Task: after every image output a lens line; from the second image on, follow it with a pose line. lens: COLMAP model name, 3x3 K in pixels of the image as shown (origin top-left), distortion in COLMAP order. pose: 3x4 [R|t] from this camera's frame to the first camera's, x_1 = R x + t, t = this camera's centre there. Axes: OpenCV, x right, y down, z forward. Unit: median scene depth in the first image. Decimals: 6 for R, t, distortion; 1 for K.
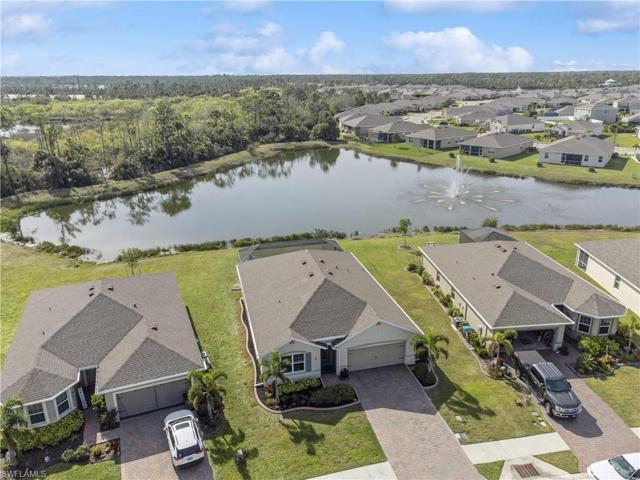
lens RADIAL K [[476.3, 0, 318.7], [0, 476.3, 243.4], [0, 0, 1]] dist [0.012793, 0.000911]
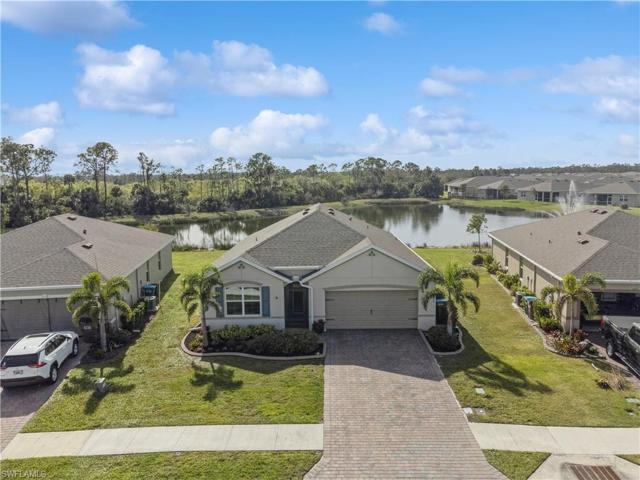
lens RADIAL K [[476.3, 0, 318.6], [0, 476.3, 234.8], [0, 0, 1]] dist [0.012793, 0.000911]
pose [[0.966462, 0.025449, -0.255544, 0.225859], [-0.079826, 0.975555, -0.204746, 0.288605], [0.244086, 0.218278, 0.944869, 0.342088]]
